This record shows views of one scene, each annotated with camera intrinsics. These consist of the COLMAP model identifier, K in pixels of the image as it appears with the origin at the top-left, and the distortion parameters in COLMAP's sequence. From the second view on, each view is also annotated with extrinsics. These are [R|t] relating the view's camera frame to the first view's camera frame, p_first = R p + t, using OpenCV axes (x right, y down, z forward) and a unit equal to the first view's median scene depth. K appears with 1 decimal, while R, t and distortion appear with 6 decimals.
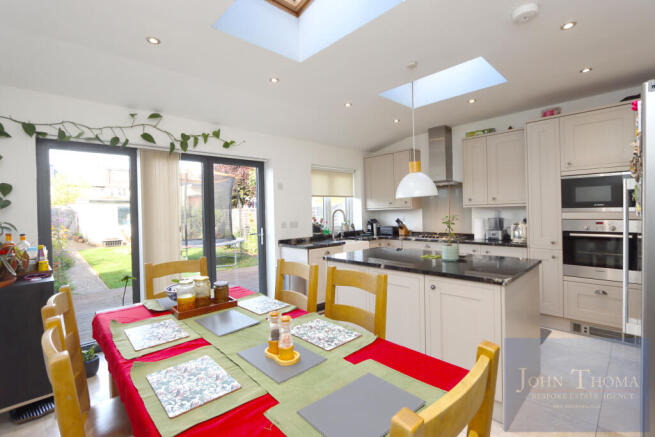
lens RADIAL K [[301.0, 0, 325.3], [0, 301.0, 216.4], [0, 0, 1]] dist [-0.014364, 0.000835]
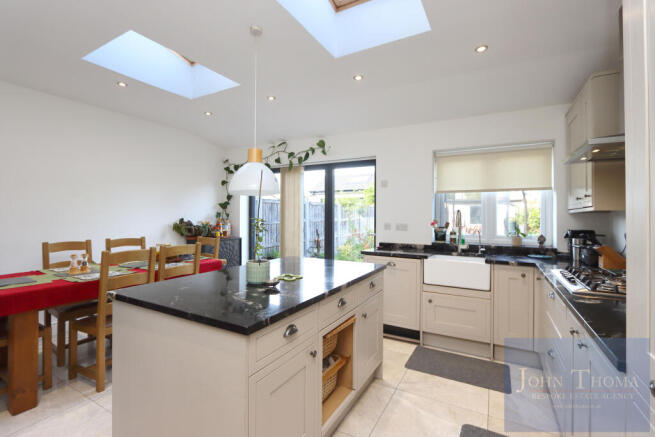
lens RADIAL K [[301.0, 0, 326.7], [0, 301.0, 215.1], [0, 0, 1]] dist [-0.014364, 0.000835]
pose [[0.295416, 0.029496, -0.954913, 0.784489], [-0.029813, 0.999321, 0.021645, -0.022171], [0.954903, 0.022075, 0.296095, 0.661866]]
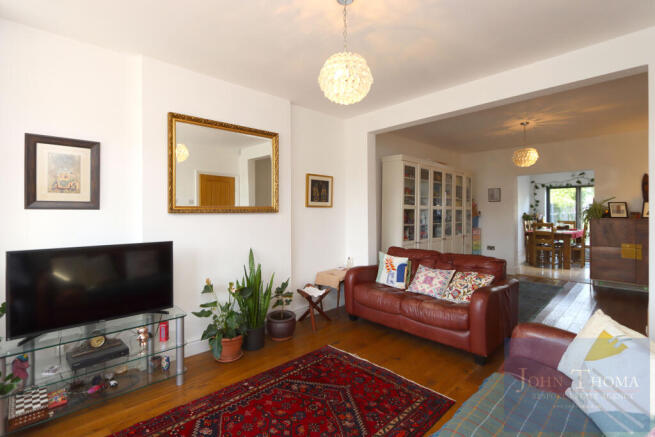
lens RADIAL K [[301.0, 0, 329.0], [0, 301.0, 213.7], [0, 0, 1]] dist [-0.014364, 0.000835]
pose [[0.003789, 0.031529, -0.999496, 1.903886], [-0.013009, 0.999420, 0.031477, -0.013839], [0.999908, 0.012883, 0.004197, -1.181907]]
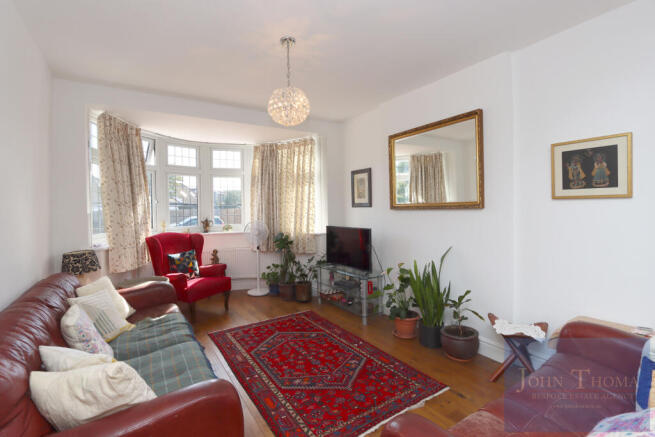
lens RADIAL K [[301.0, 0, 322.5], [0, 301.0, 218.5], [0, 0, 1]] dist [-0.014364, 0.000835]
pose [[-0.981792, 0.027780, 0.187918, 1.211176], [0.036134, 0.998498, 0.041178, -0.006458], [-0.186492, 0.047218, -0.981321, -0.536123]]
